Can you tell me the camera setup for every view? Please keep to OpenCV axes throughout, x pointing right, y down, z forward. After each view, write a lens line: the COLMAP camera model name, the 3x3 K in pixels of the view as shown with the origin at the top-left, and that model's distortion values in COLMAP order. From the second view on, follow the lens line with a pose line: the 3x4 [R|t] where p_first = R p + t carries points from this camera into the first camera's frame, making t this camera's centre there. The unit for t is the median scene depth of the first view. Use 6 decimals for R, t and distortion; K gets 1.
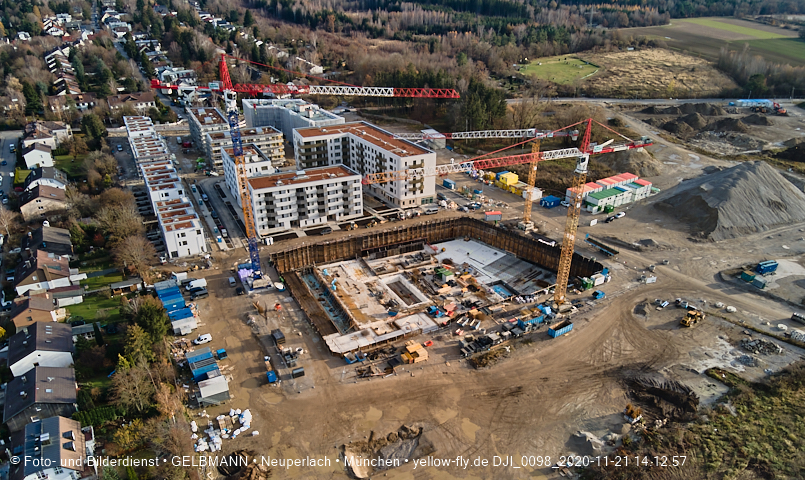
lens RADIAL K [[597.6, 0, 410.6], [0, 597.6, 298.0], [0, 0, 1]] dist [0.060023, -0.055953]
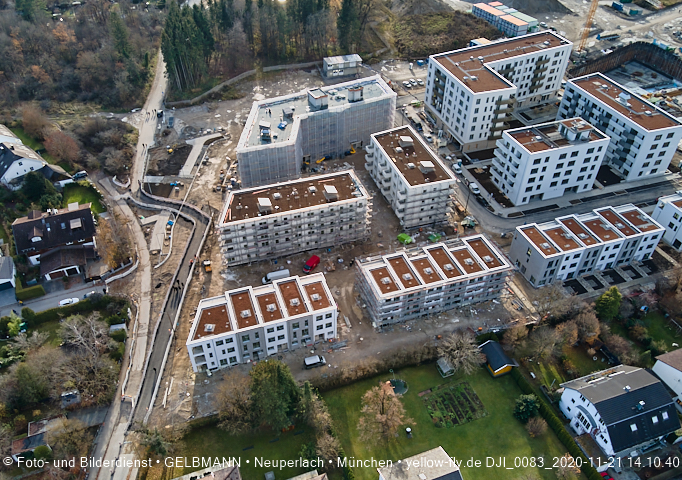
lens RADIAL K [[530.0, 0, 329.2], [0, 530.0, 262.8], [0, 0, 1]] dist [0.056692, -0.056641]
pose [[0.143101, -0.666032, 0.732068, -0.934187], [0.516739, 0.681137, 0.518685, -0.642746], [-0.844099, 0.304064, 0.441636, 1.057052]]
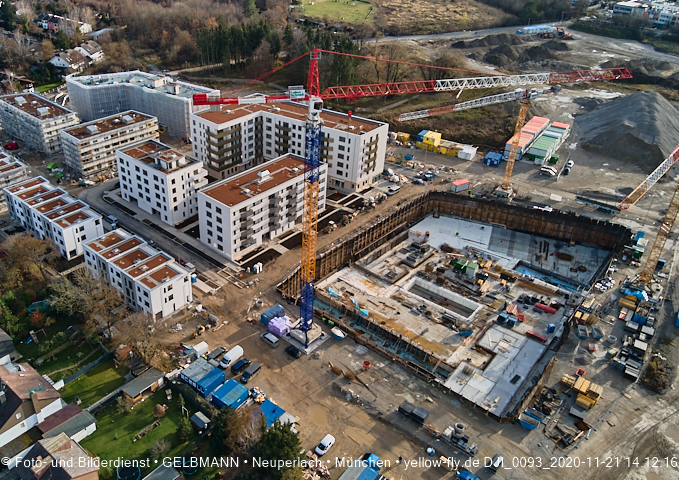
lens RADIAL K [[591.7, 0, 277.9], [0, 591.7, 221.7], [0, 0, 1]] dist [0.073384, -0.086656]
pose [[0.936532, -0.177028, 0.302603, -0.402570], [0.178957, 0.983620, 0.021578, -0.154415], [-0.301466, 0.033944, 0.952872, 0.238784]]
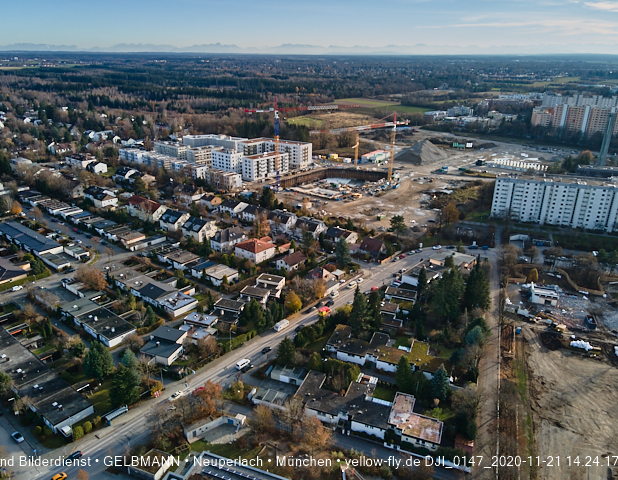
lens RADIAL K [[478.4, 0, 301.1], [0, 478.4, 244.7], [0, 0, 1]] dist [0.057770, -0.056695]
pose [[0.922662, -0.142575, 0.358284, -0.735558], [0.199253, 0.971759, -0.126421, 0.375095], [-0.330141, 0.188033, 0.925014, -0.646238]]
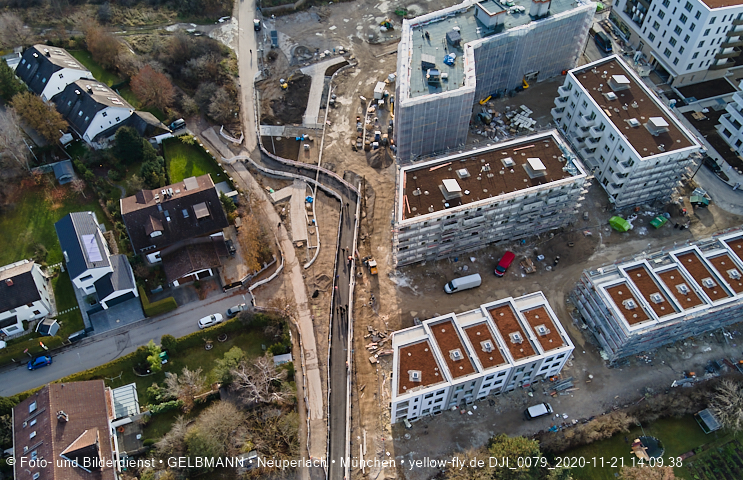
lens RADIAL K [[579.4, 0, 358.3], [0, 579.4, 285.8], [0, 0, 1]] dist [0.066537, -0.074013]
pose [[0.149810, -0.817366, 0.556300, -0.818806], [0.521517, 0.543338, 0.657878, -0.735037], [-0.839986, 0.191563, 0.507668, 1.191877]]
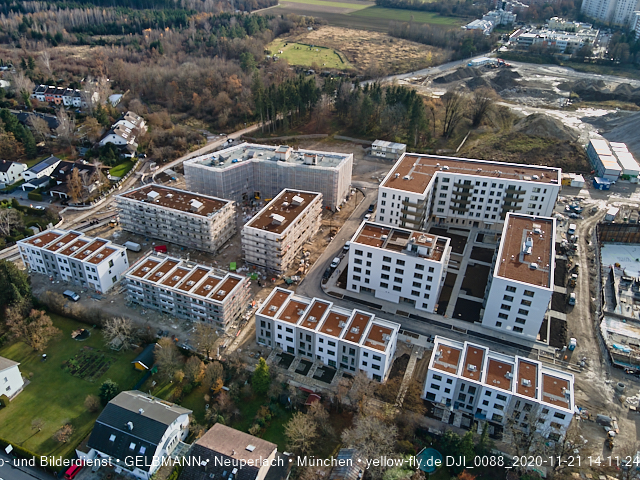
lens RADIAL K [[494.9, 0, 301.0], [0, 494.9, 230.0], [0, 0, 1]] dist [0.062292, -0.066756]
pose [[0.763390, -0.333312, 0.553298, -0.735116], [0.330383, 0.937538, 0.108949, -0.378693], [-0.555051, 0.099630, 0.825828, 0.611564]]
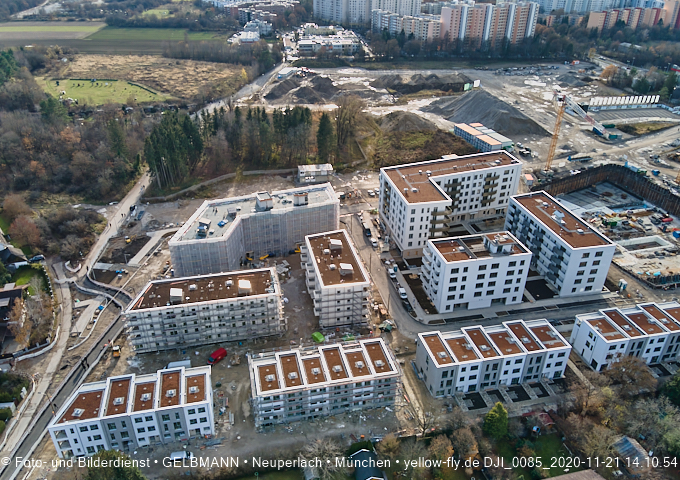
lens RADIAL K [[528.5, 0, 329.1], [0, 528.5, 259.4], [0, 0, 1]] dist [0.056692, -0.056641]
pose [[0.242371, -0.504360, 0.828781, -0.914141], [0.501268, 0.796496, 0.338121, -0.569948], [-0.830655, 0.333490, 0.445866, 0.925657]]
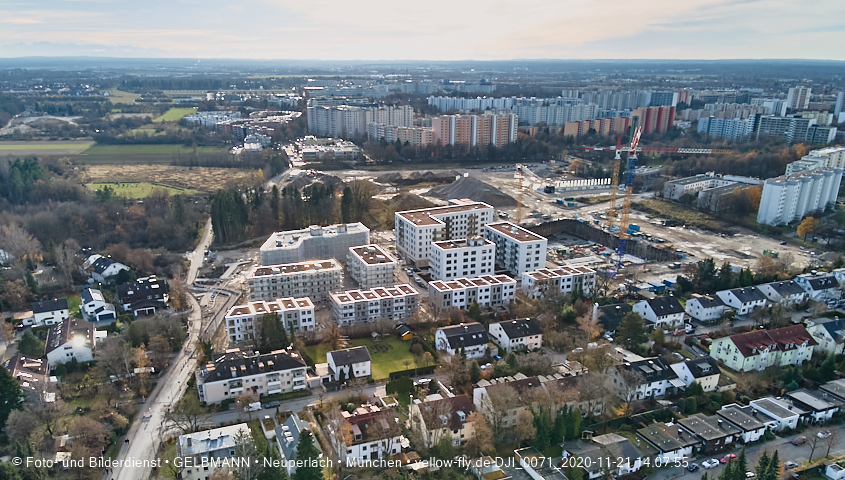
lens RADIAL K [[657.8, 0, 408.8], [0, 657.8, 323.7], [0, 0, 1]] dist [0.064912, -0.055457]
pose [[0.095178, -0.373719, 0.922646, -1.585700], [0.515994, 0.811139, 0.275324, -0.545605], [-0.851288, 0.449875, 0.270039, 0.872740]]
